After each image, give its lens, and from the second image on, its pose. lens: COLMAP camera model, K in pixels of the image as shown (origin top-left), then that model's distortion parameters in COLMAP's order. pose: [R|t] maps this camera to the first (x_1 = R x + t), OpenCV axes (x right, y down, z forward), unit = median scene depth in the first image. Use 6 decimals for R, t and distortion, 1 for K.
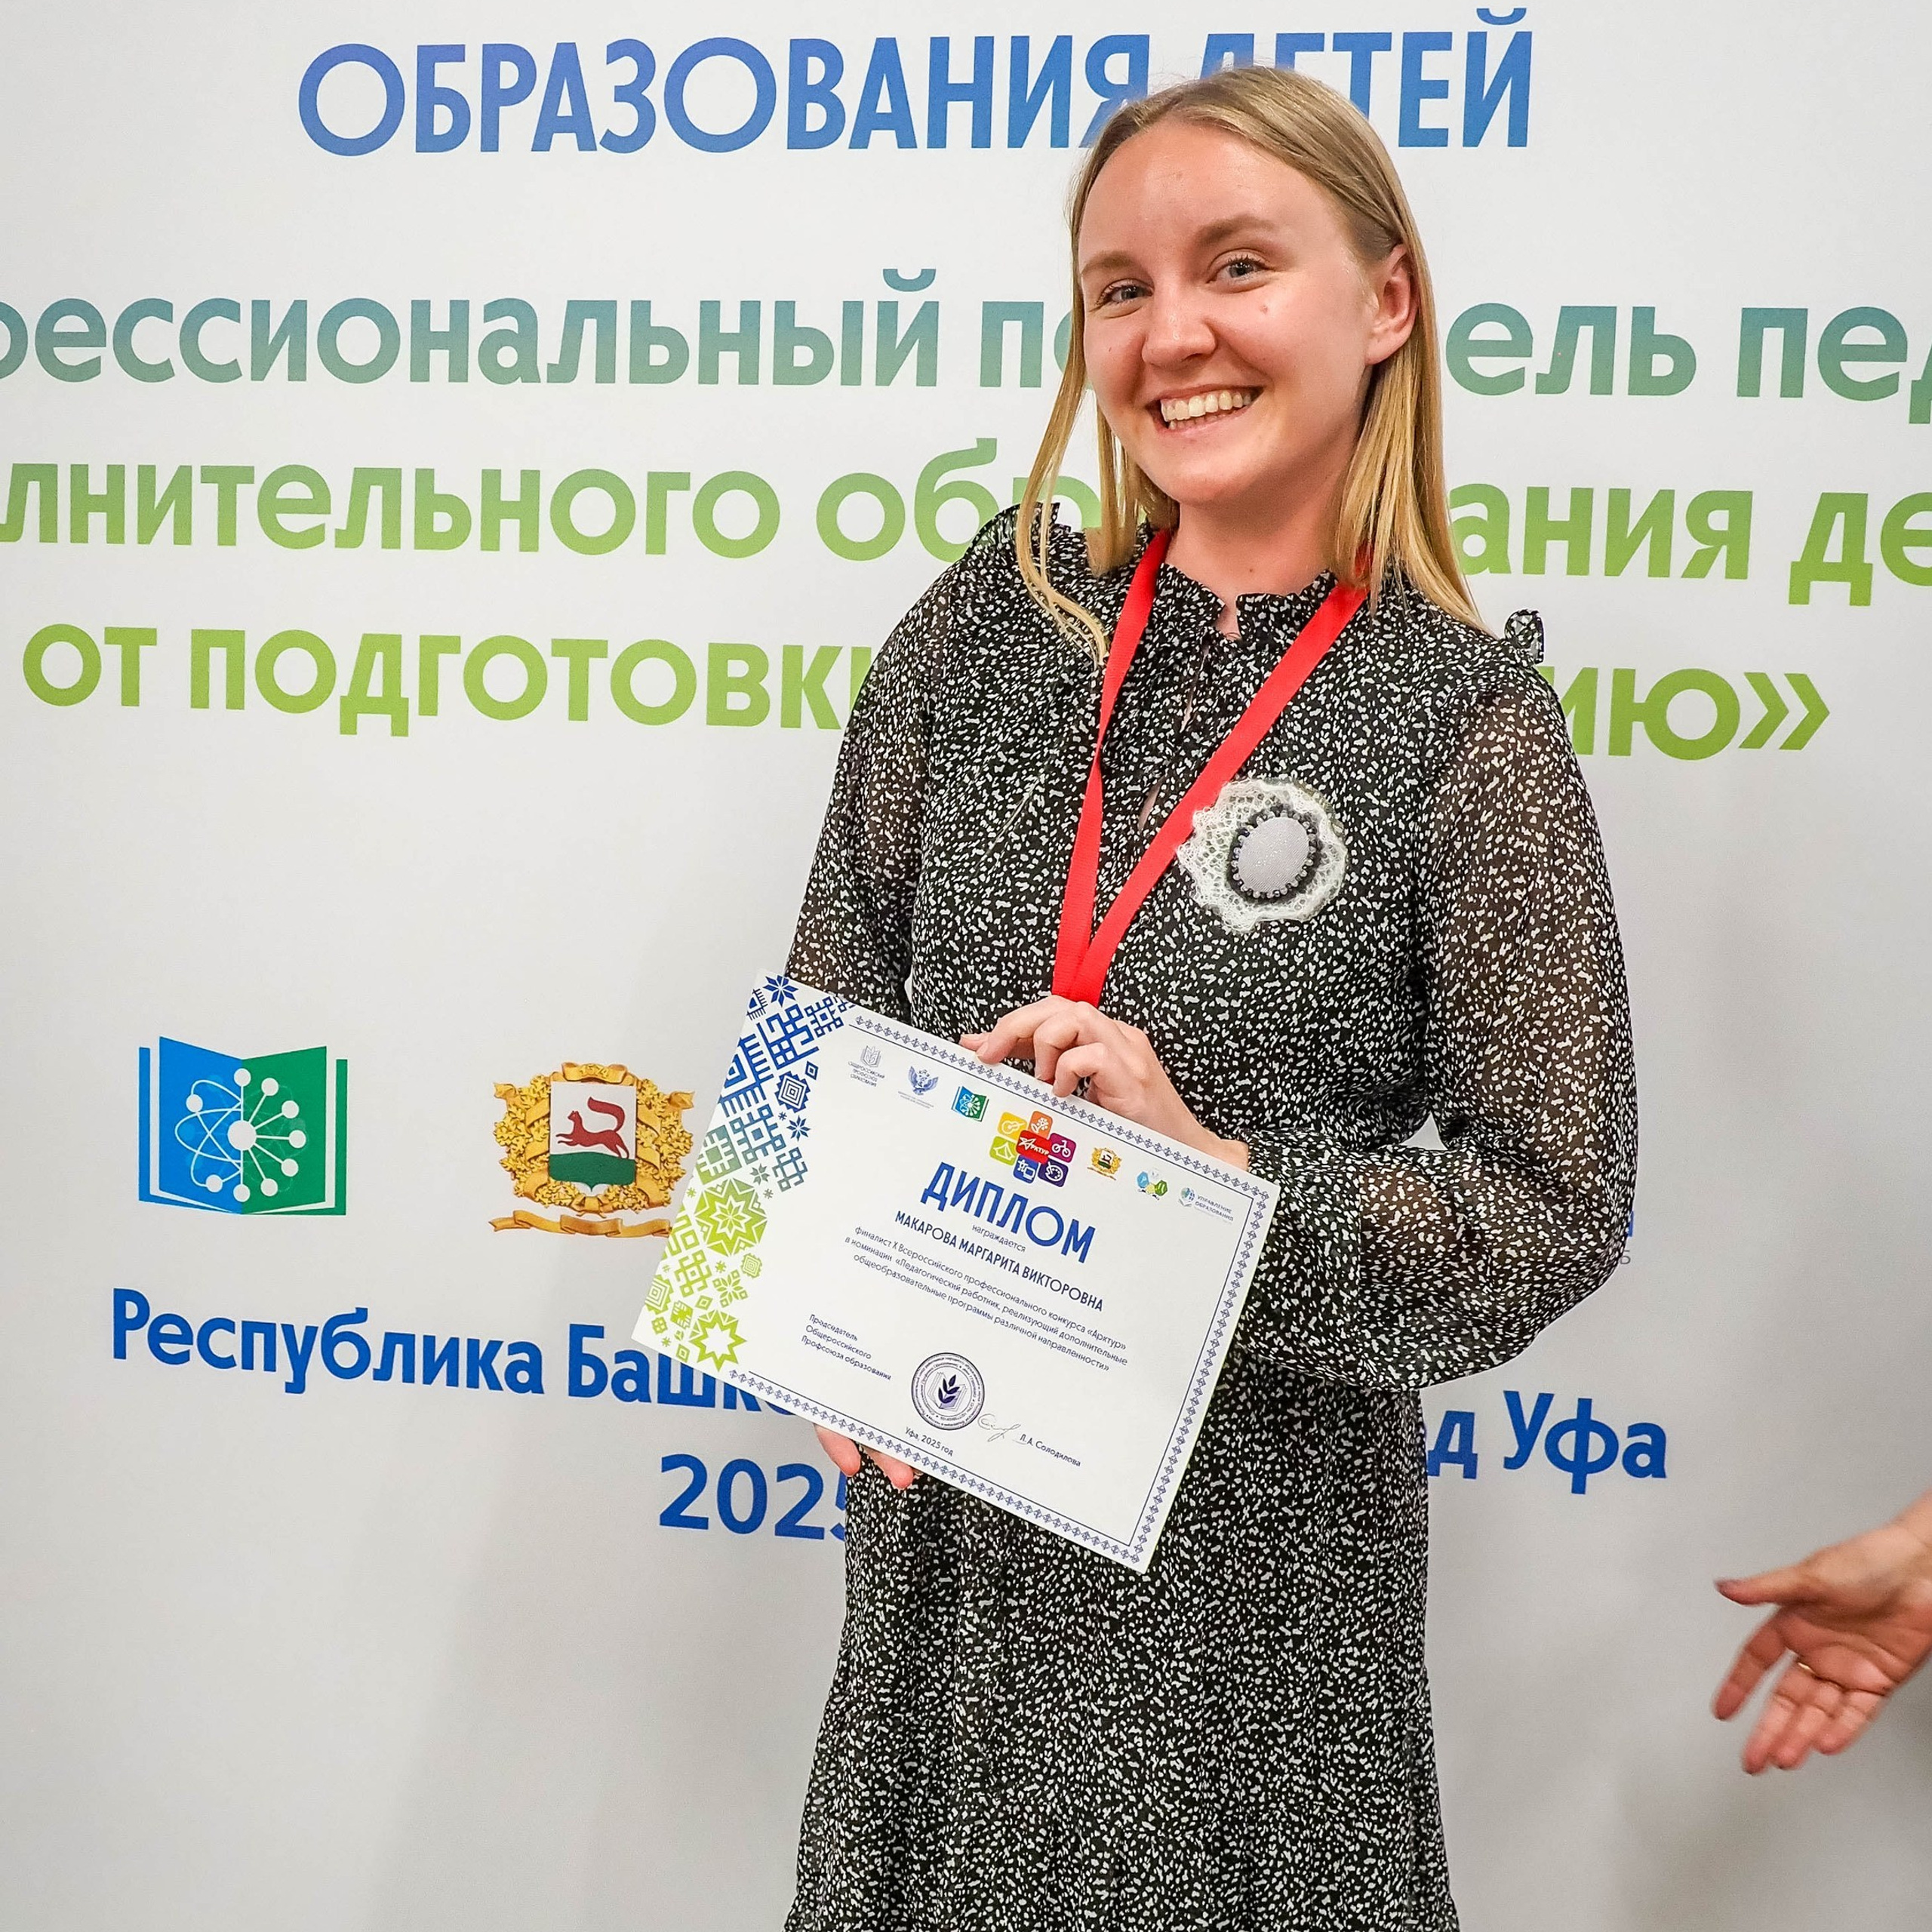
lens RADIAL K [[2543.8, 0, 949.5], [0, 2543.8, 978.3], [0, 0, 1]] dist [-0.047958, 0.000000]
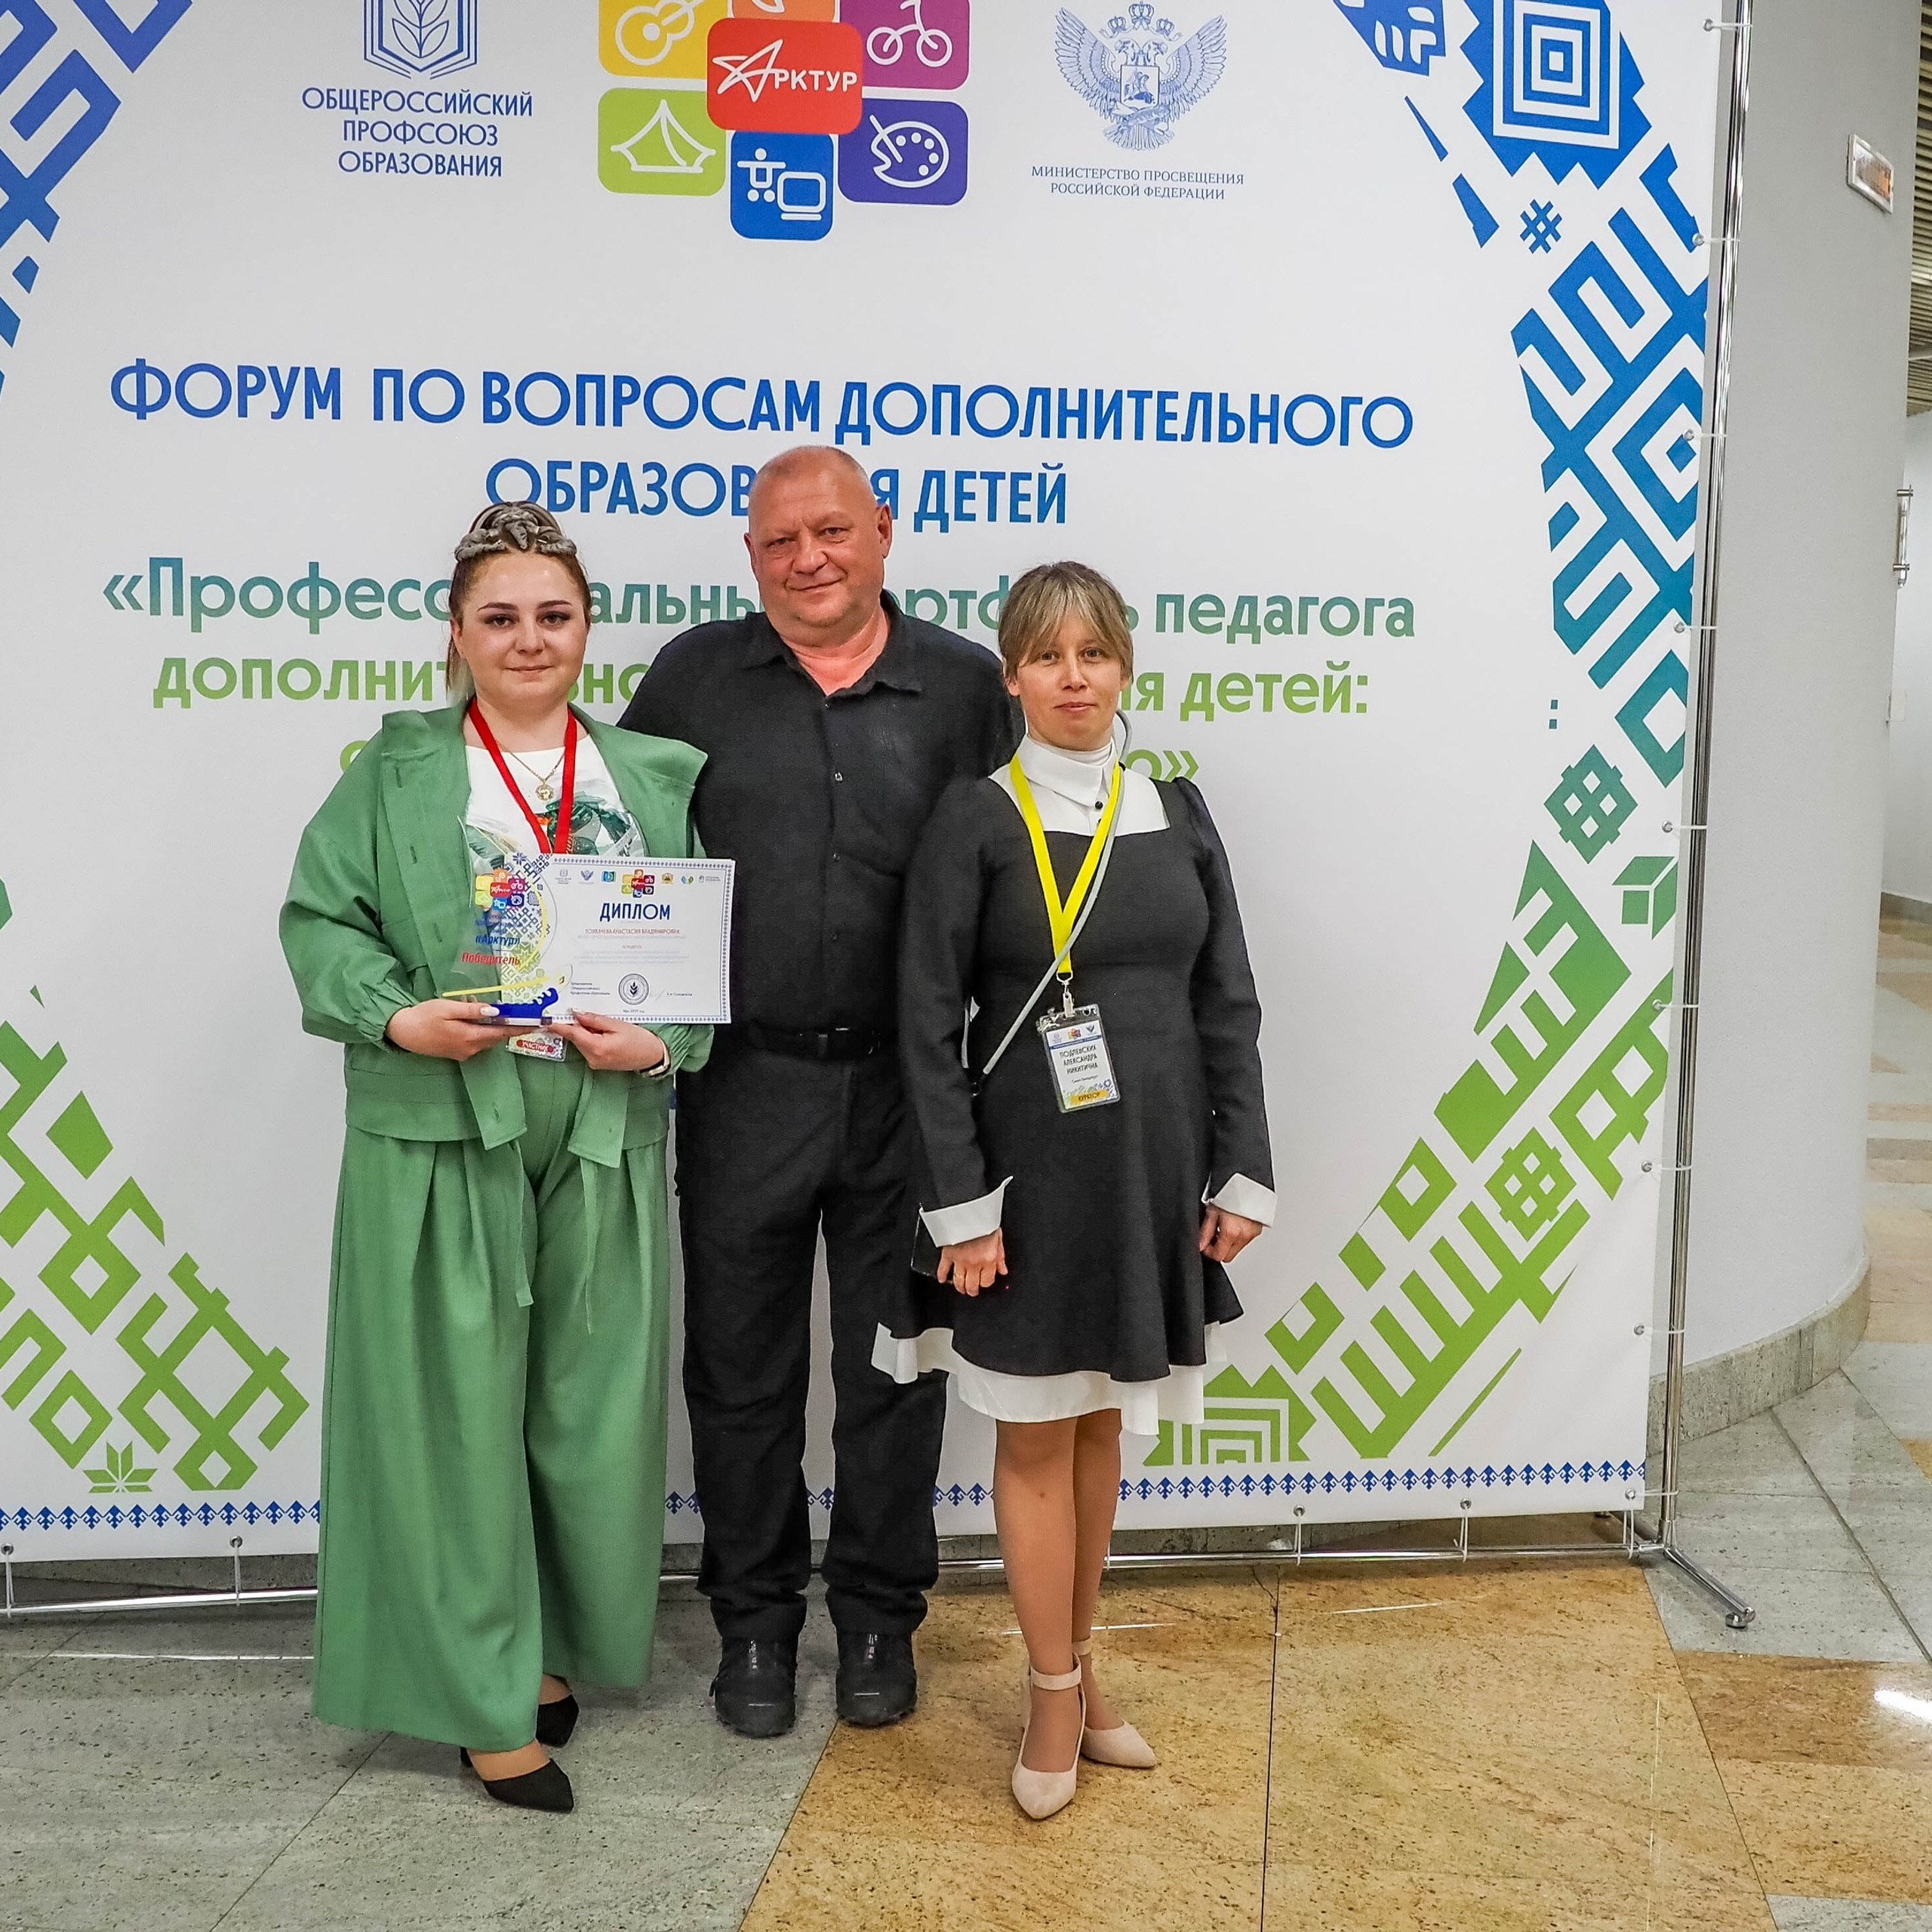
lens RADIAL K [[2543.8, 0, 985.9], [0, 2543.8, 965.8], [0, 0, 1]] dist [-0.047958, 0.000000]
pose [[0.956584, -0.047973, 0.287480, -0.488594], [0.045518, 0.998848, 0.015221, 0.030723], [-0.287879, -0.001474, 0.957666, -1.111420]]
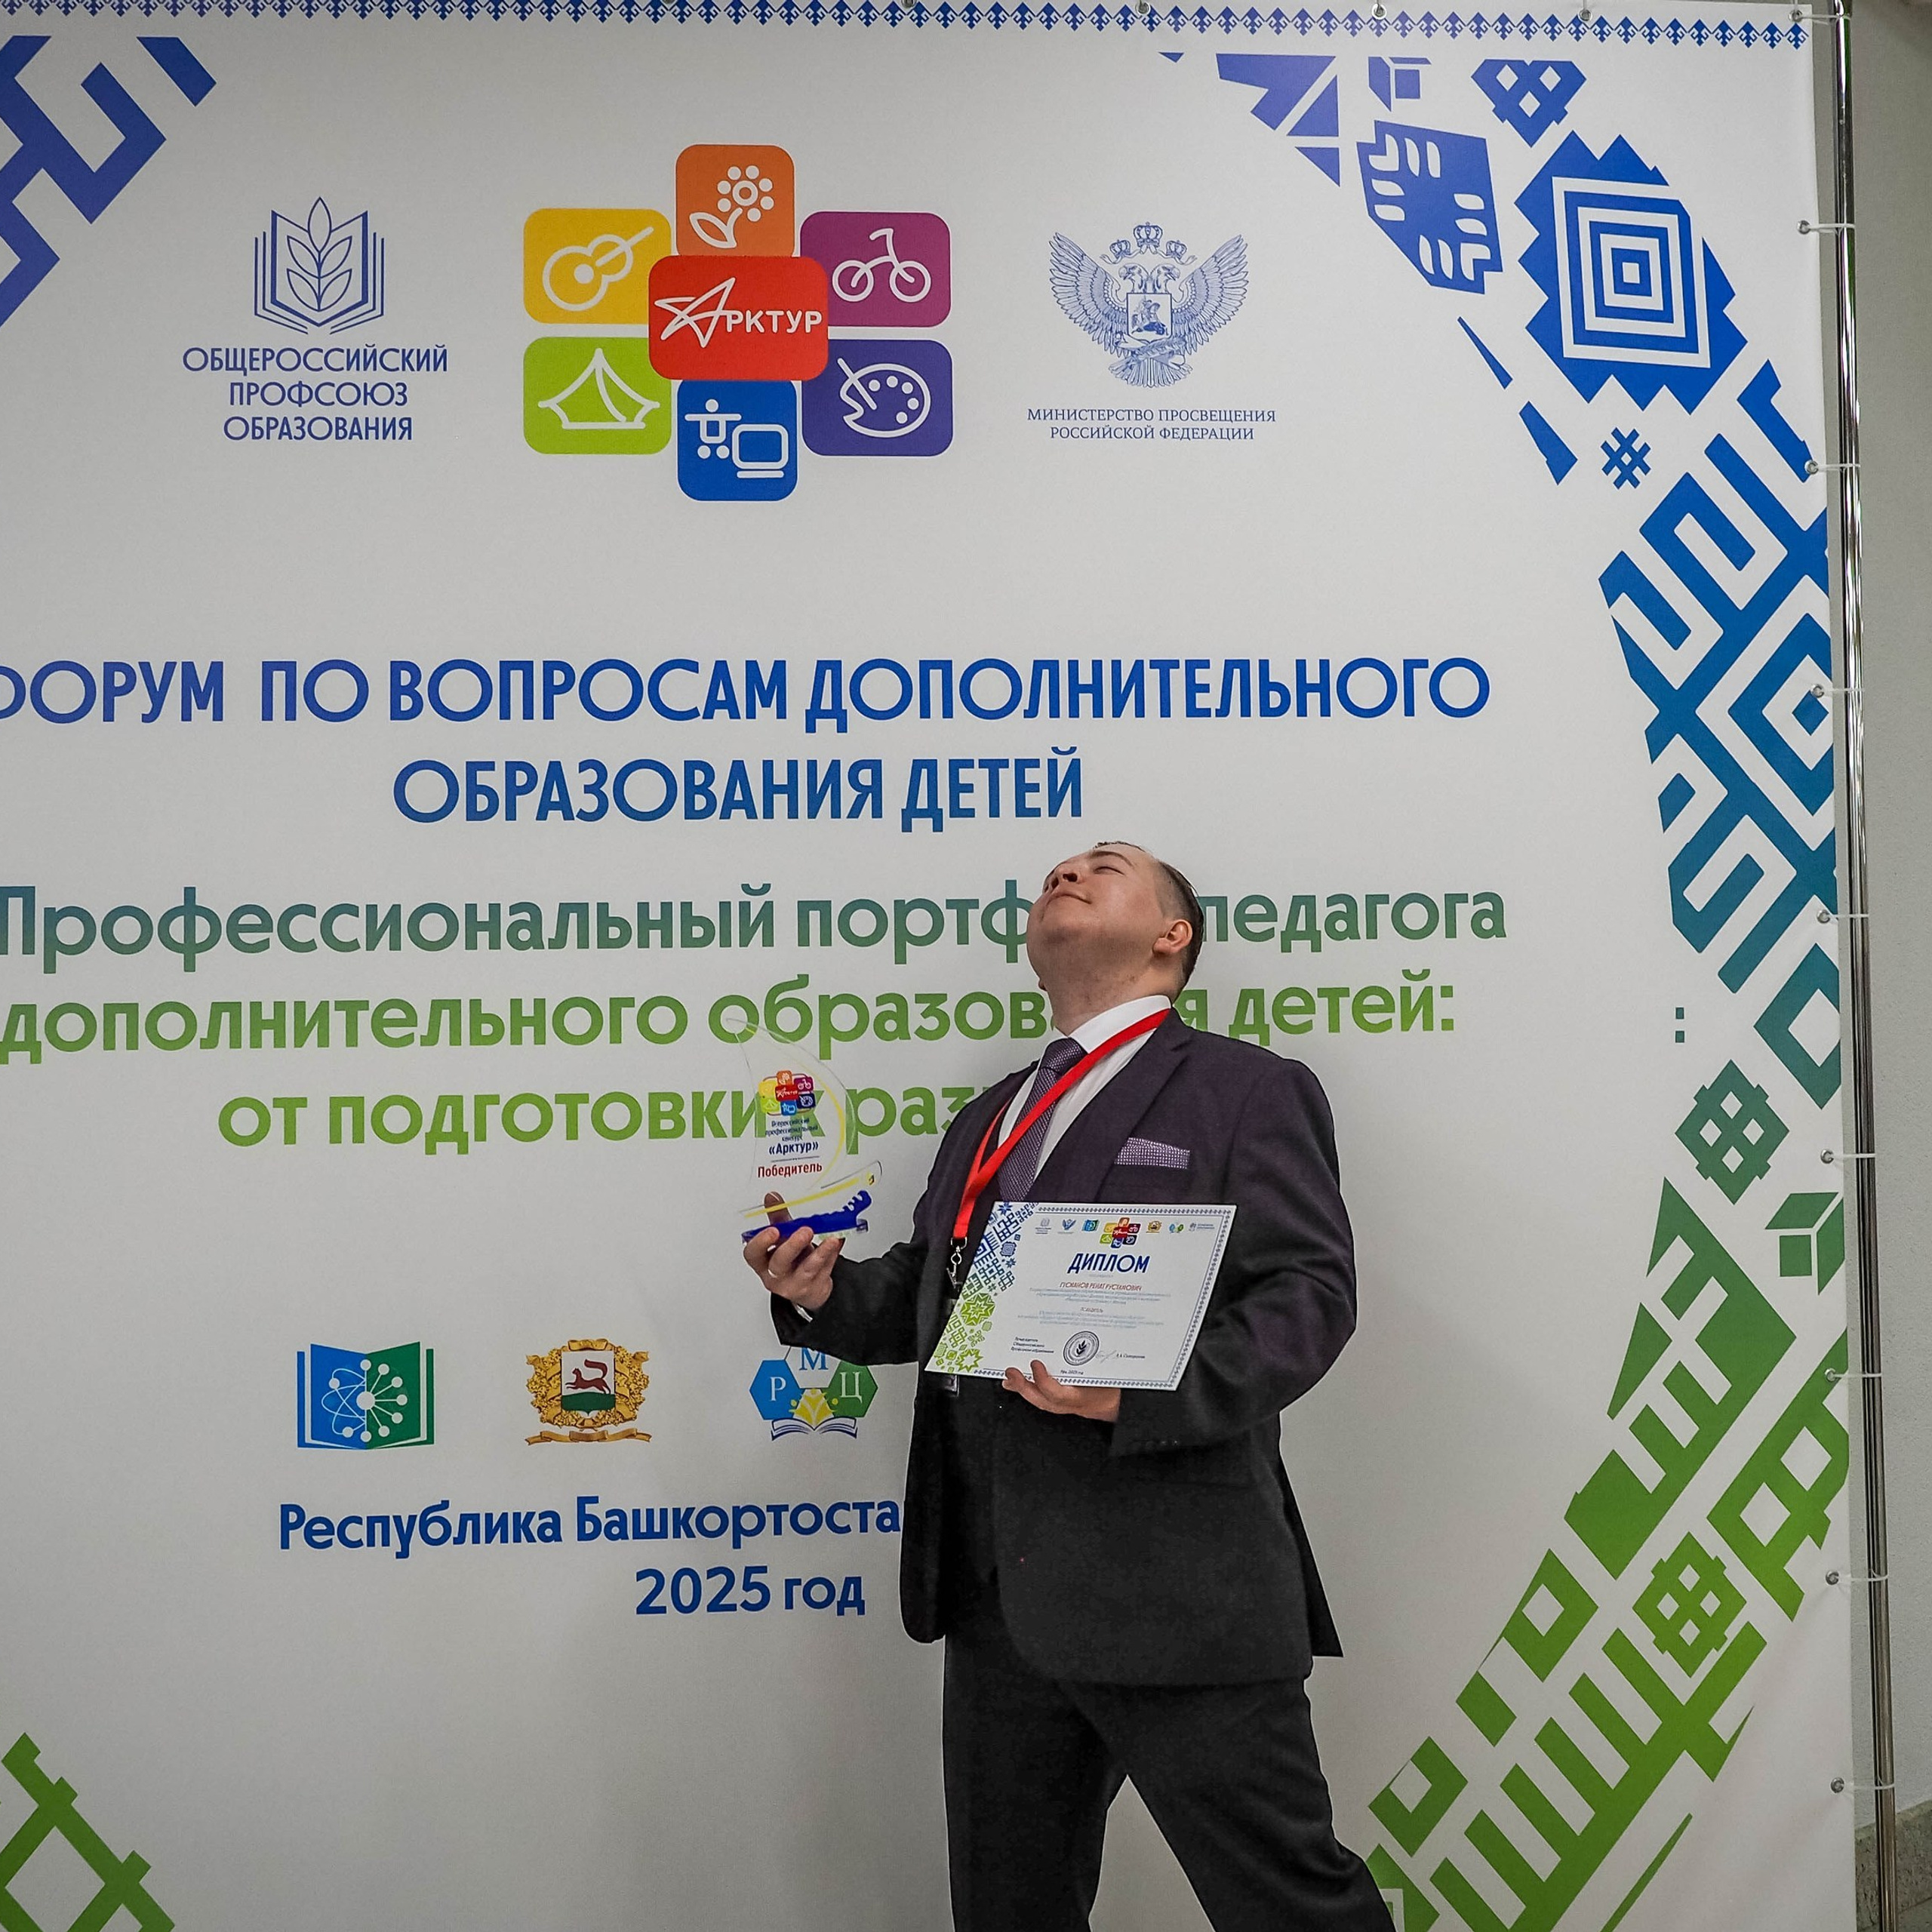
lens RADIAL K [[2543.8, 0, 987.5], [0, 2543.8, 959.8], [0, 0, 1]] dist [-0.047958, 0.000000]
pose [[0.964857, -0.033122, 0.260678, -0.328004], [0.073943, 0.986162, -0.148384, 0.056915], [-0.252156, 0.162445, 0.953954, -0.764629]]
